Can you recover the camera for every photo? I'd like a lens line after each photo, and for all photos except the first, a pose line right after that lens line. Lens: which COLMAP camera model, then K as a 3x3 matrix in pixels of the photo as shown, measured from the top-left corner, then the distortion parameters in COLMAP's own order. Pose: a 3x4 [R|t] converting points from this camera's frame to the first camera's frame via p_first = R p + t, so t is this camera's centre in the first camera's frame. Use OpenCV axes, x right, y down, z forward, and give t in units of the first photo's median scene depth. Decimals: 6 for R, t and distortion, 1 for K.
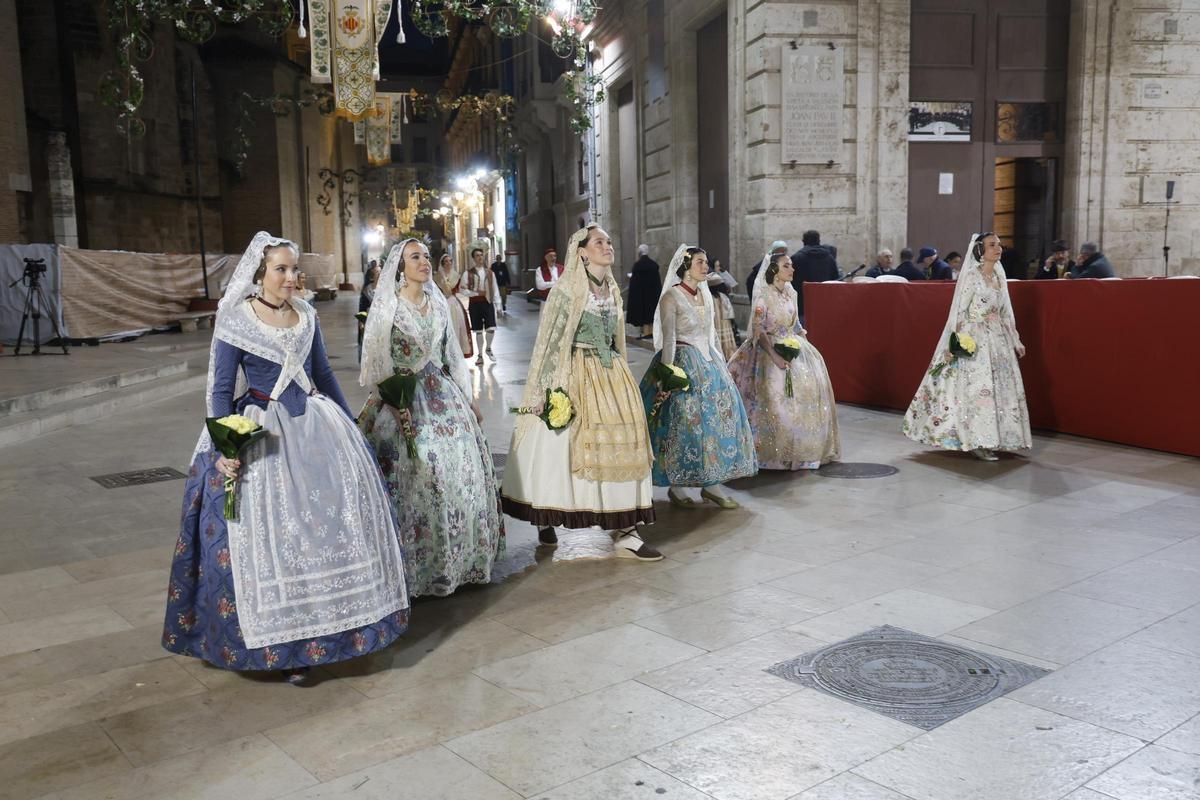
lens RADIAL K [[1101.9, 0, 608.9], [0, 1101.9, 399.4], [0, 0, 1]] dist [0.028565, 0.000000]
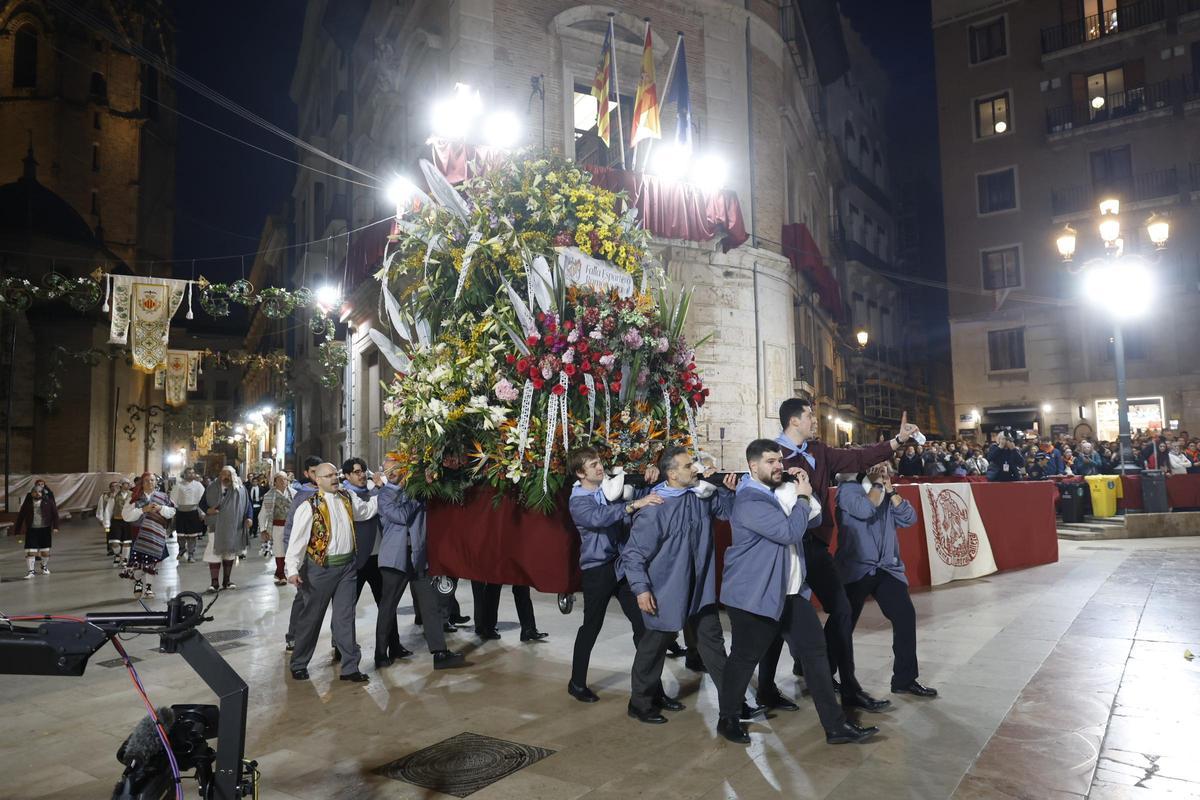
lens RADIAL K [[813.8, 0, 614.4], [0, 813.8, 400.1], [0, 0, 1]] dist [0.000297, 0.003952]
pose [[0.960763, 0.021111, 0.276565, 0.029611], [0.038788, 0.977075, -0.209332, 0.001346], [-0.274644, 0.211846, 0.937919, -0.041162]]
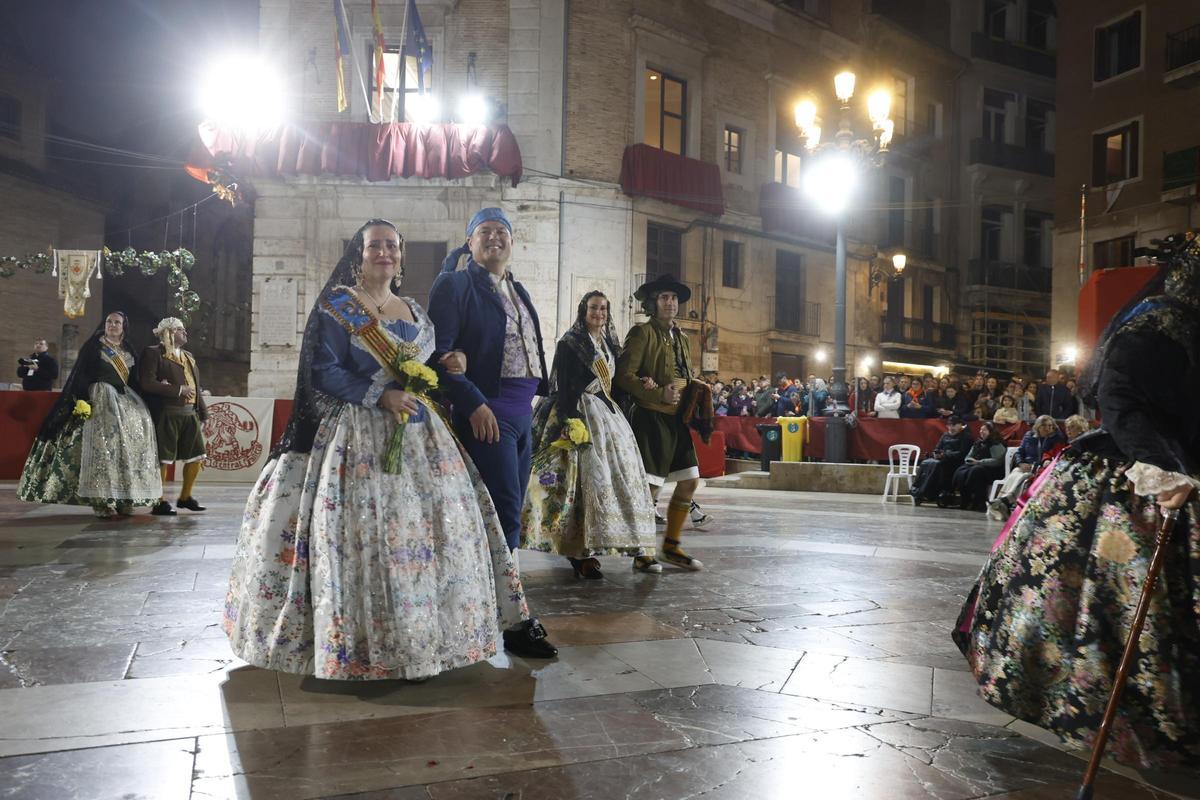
lens RADIAL K [[889.5, 0, 611.5], [0, 889.5, 408.1], [0, 0, 1]] dist [0.001124, 0.006187]
pose [[0.967129, 0.034310, -0.251959, 0.822446], [-0.070441, 0.988227, -0.135811, 0.030324], [0.244333, 0.149095, 0.958161, -0.158944]]
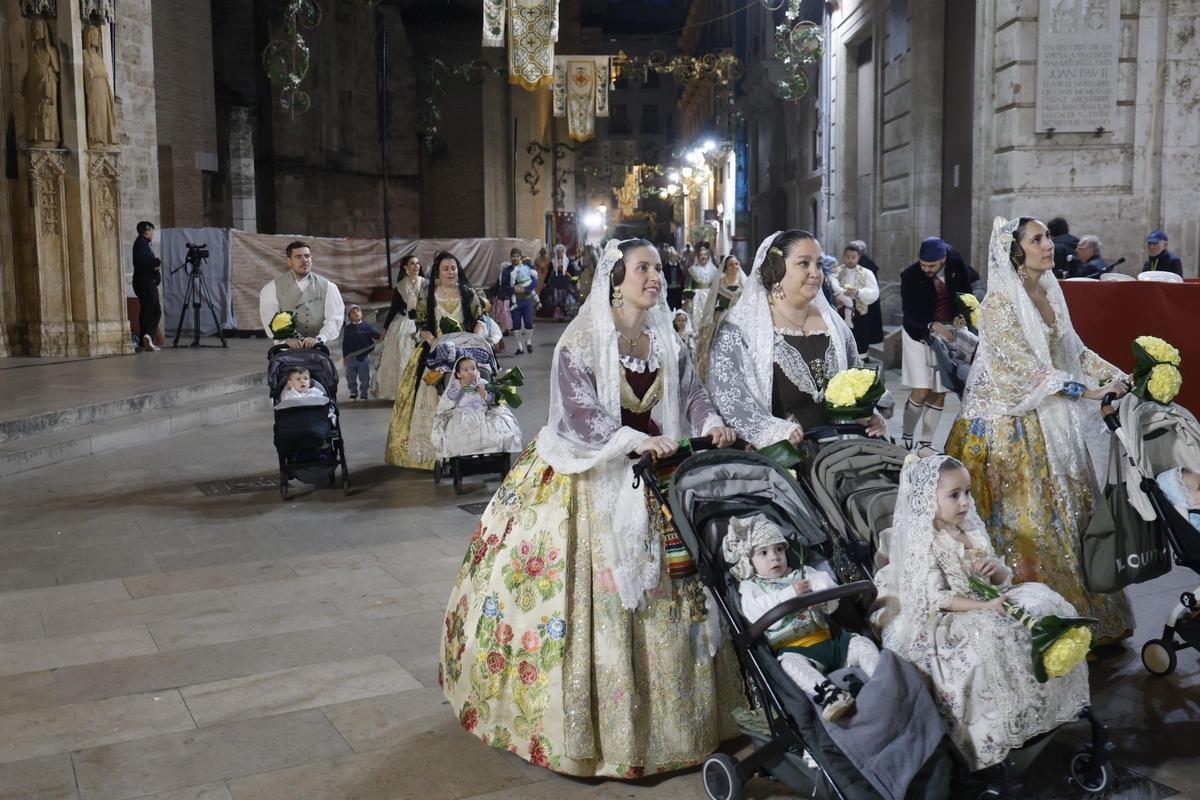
lens RADIAL K [[1285.5, 0, 613.7], [0, 1285.5, 403.3], [0, 0, 1]] dist [0.025592, 0.000000]
pose [[0.980067, 0.031399, -0.196169, 0.034525], [-0.032201, 0.999481, -0.000901, -0.002586], [0.196039, 0.007200, 0.980570, 0.006351]]
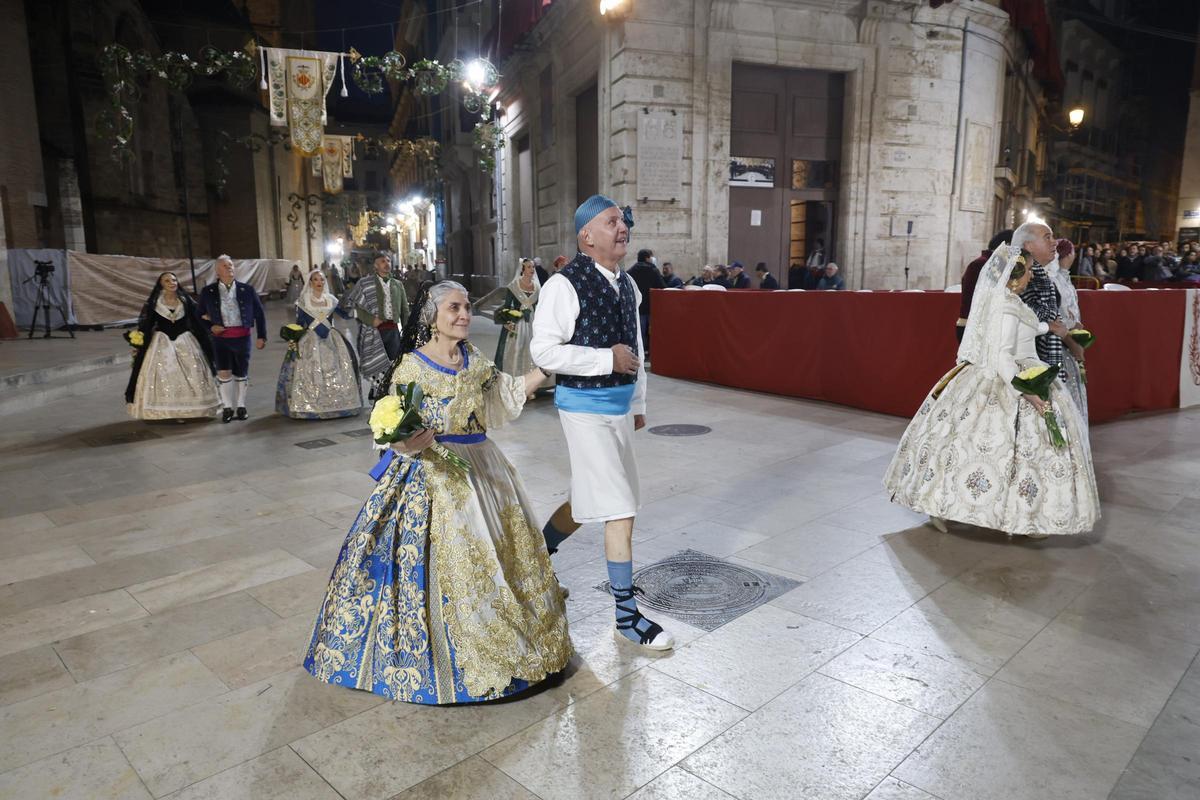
lens RADIAL K [[813.8, 0, 613.1], [0, 813.8, 408.2], [0, 0, 1]] dist [0.000297, 0.003952]
pose [[0.993355, -0.001748, 0.115076, 0.010268], [-0.003272, 0.999051, 0.043422, -0.002305], [-0.115043, -0.043510, 0.992407, 0.008310]]
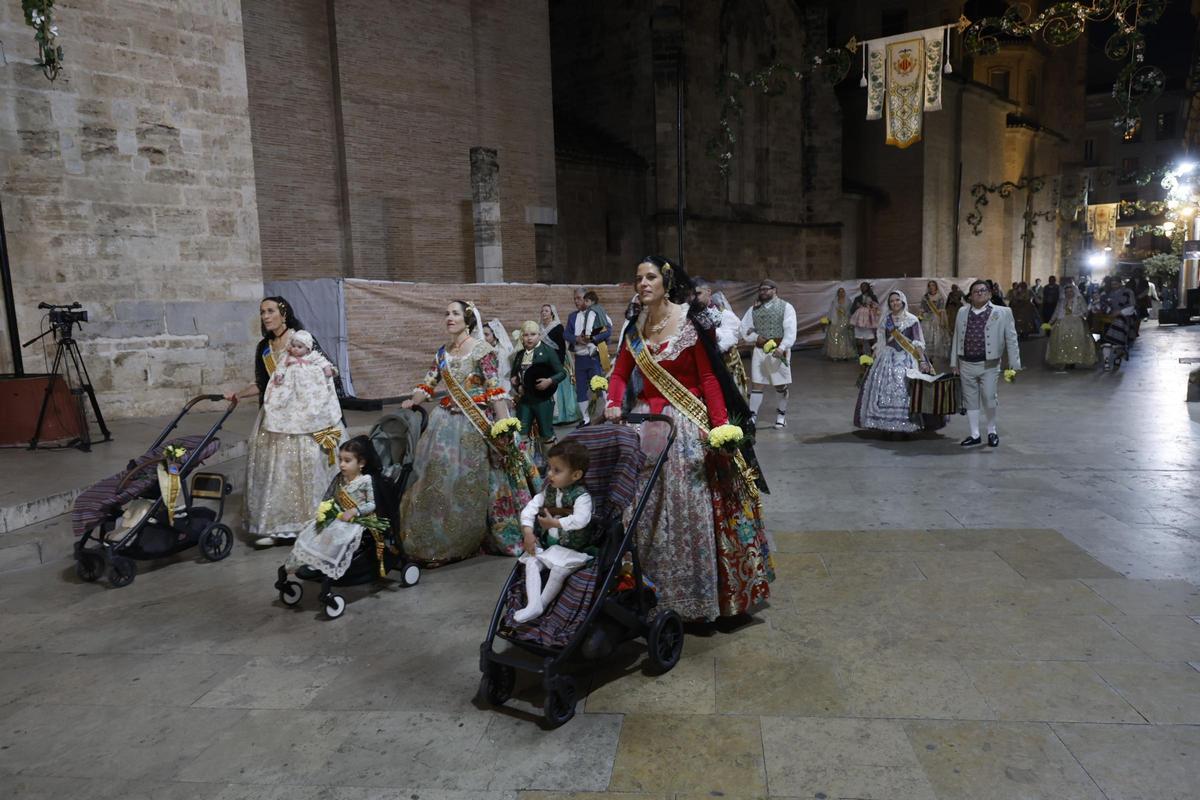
lens RADIAL K [[813.8, 0, 598.7], [0, 813.8, 409.7], [0, 0, 1]] dist [0.000297, 0.003952]
pose [[0.700888, 0.086243, -0.708038, 0.038918], [-0.067760, 0.996225, 0.054270, -0.090377], [0.710045, 0.009940, 0.704086, 0.720283]]
